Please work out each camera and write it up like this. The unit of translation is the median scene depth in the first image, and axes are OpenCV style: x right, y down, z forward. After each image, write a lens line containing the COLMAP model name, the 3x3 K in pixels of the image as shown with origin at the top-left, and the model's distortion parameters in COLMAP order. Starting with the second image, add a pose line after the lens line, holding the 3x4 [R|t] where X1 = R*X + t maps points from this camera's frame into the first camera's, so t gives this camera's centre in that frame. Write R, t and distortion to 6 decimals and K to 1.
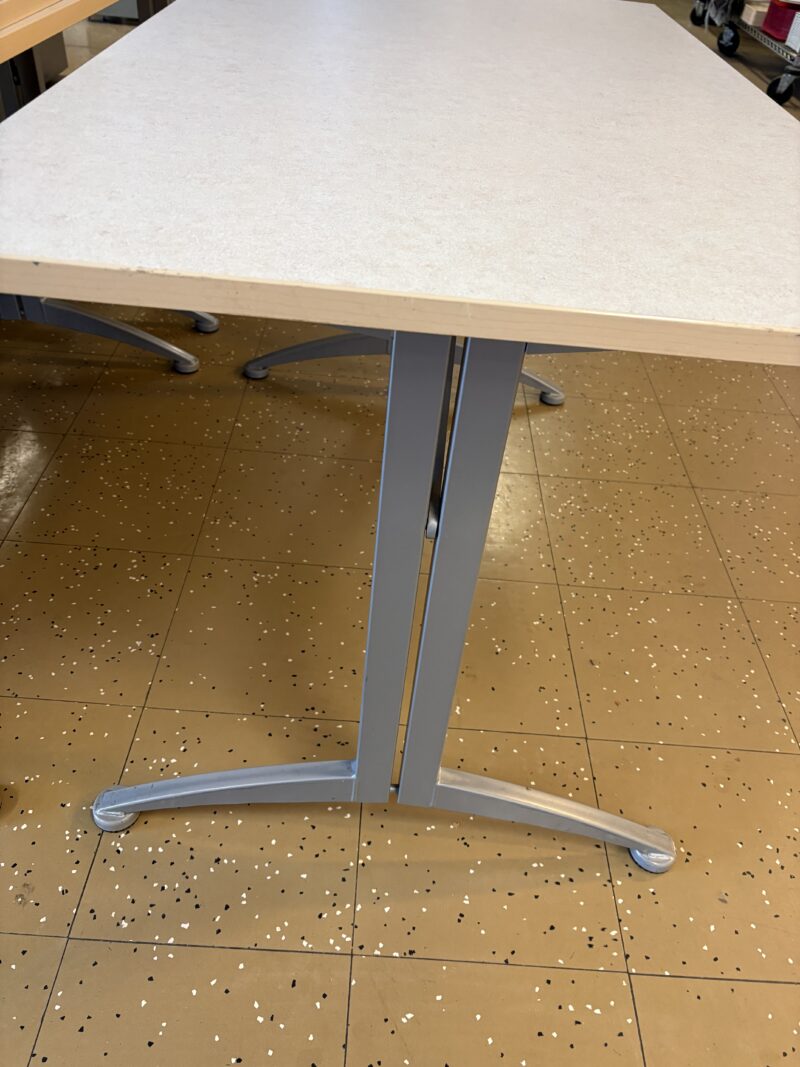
lens RADIAL K [[817.6, 0, 400.9], [0, 817.6, 535.6], [0, 0, 1]] dist [0.050179, -0.053556]
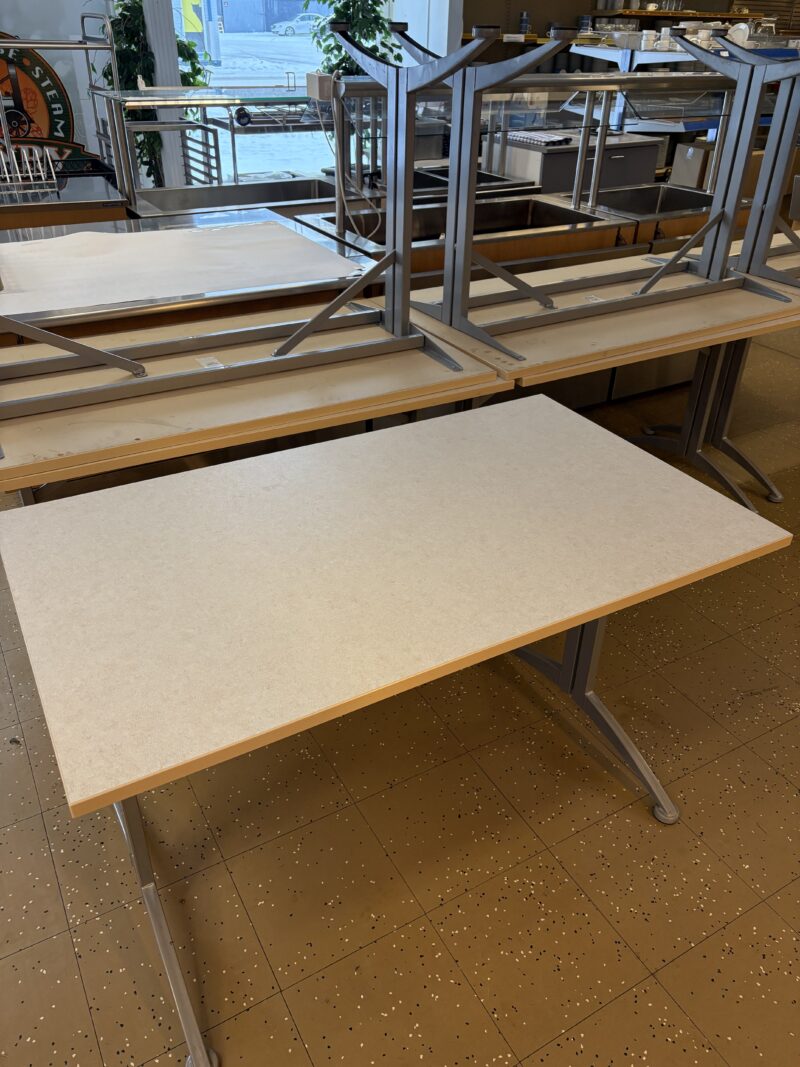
lens RADIAL K [[817.6, 0, 399.5], [0, 817.6, 534.7], [0, 0, 1]] dist [0.050179, -0.053556]
pose [[0.514603, 0.394177, -0.761452, 1.209895], [-0.545020, 0.835946, 0.064405, -0.635237], [0.661919, 0.381864, 0.645014, 0.011295]]
